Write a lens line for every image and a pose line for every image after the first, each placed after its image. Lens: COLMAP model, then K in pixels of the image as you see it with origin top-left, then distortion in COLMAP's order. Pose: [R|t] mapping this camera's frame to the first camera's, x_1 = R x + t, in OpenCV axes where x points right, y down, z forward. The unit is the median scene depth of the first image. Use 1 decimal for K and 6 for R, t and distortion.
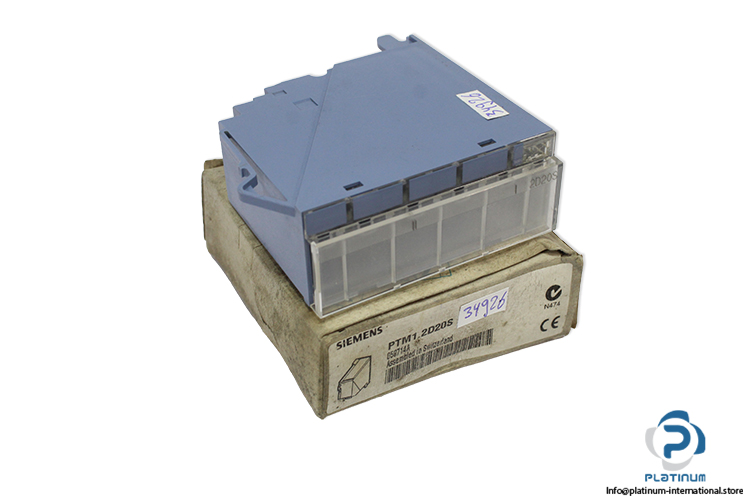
lens RADIAL K [[1042.9, 0, 375.0], [0, 1042.9, 249.8], [0, 0, 1]] dist [-0.007892, 0.000000]
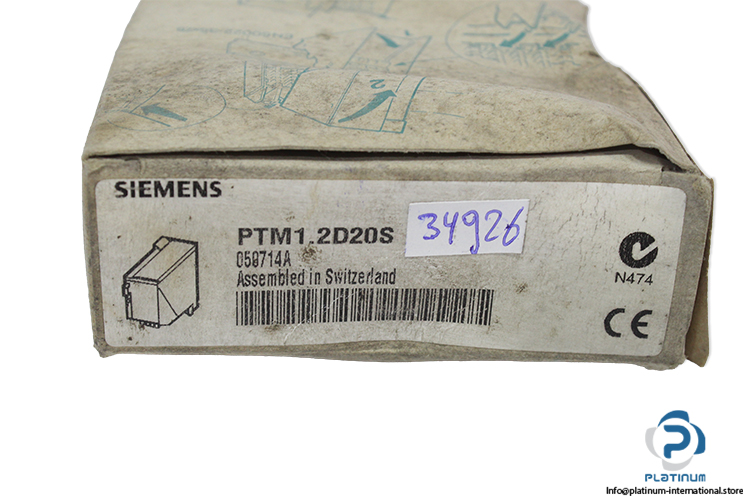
lens RADIAL K [[1370.3, 0, 374.9], [0, 1370.3, 250.2], [0, 0, 1]] dist [0.051681, 0.000000]
pose [[0.902661, 0.208297, -0.376584, 0.306135], [-0.271054, 0.954858, -0.121556, 0.153587], [0.334265, 0.211798, 0.918373, 0.398971]]
